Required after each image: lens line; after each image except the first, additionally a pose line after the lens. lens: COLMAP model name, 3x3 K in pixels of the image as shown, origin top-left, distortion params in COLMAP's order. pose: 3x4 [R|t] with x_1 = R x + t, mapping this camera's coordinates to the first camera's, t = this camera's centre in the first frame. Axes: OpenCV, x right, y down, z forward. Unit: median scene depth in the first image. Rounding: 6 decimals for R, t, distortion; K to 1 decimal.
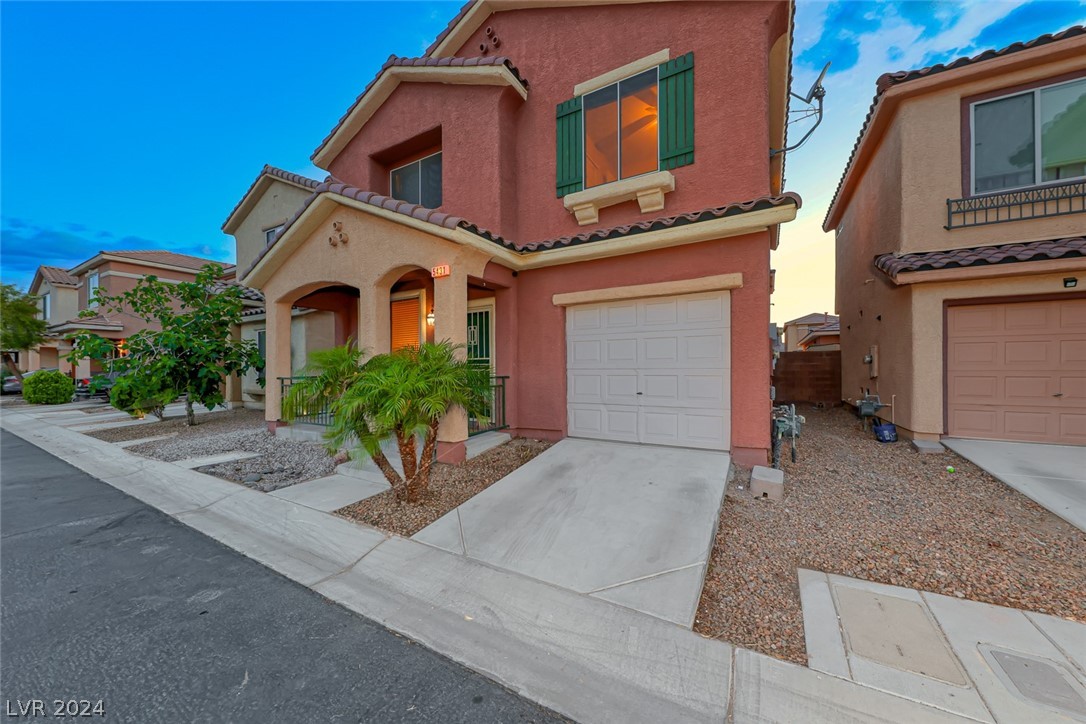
lens RADIAL K [[385.1, 0, 561.3], [0, 385.1, 373.0], [0, 0, 1]] dist [-0.006556, -0.000135]
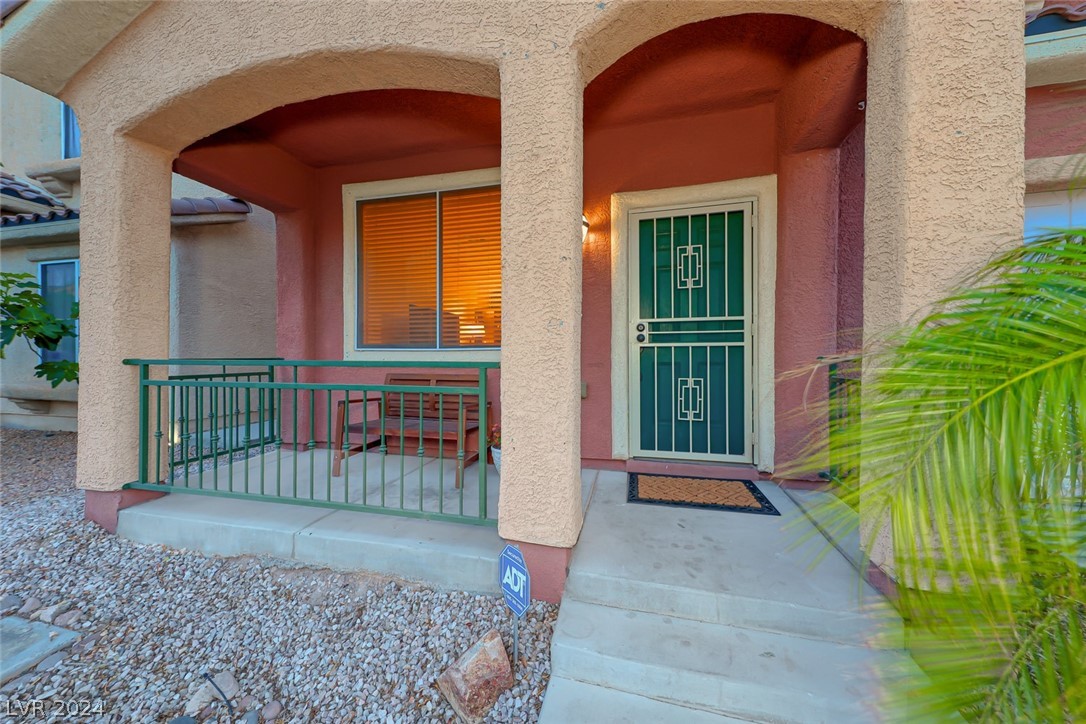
lens RADIAL K [[365.0, 0, 543.0], [0, 365.0, 362.0], [0, 0, 1]] dist [0.010725, -0.000030]
pose [[0.963898, 0.000556, 0.266270, -0.573184], [-0.002266, 0.999979, 0.006114, 0.013425], [-0.266261, -0.006497, 0.963879, 0.713710]]
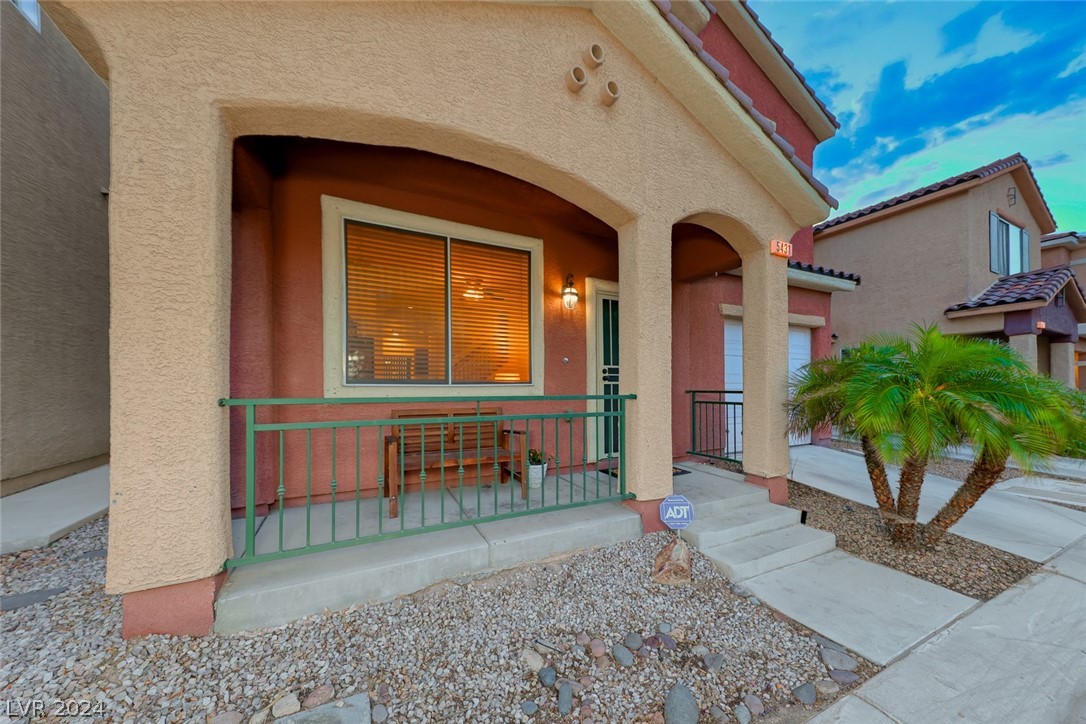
lens RADIAL K [[382.6, 0, 541.8], [0, 382.6, 390.9], [0, 0, 1]] dist [0.000732, 0.000009]
pose [[0.563977, -0.001575, 0.825789, -1.016877], [0.009335, 0.999946, -0.004468, 0.011154], [-0.825738, 0.010229, 0.563962, 0.825127]]
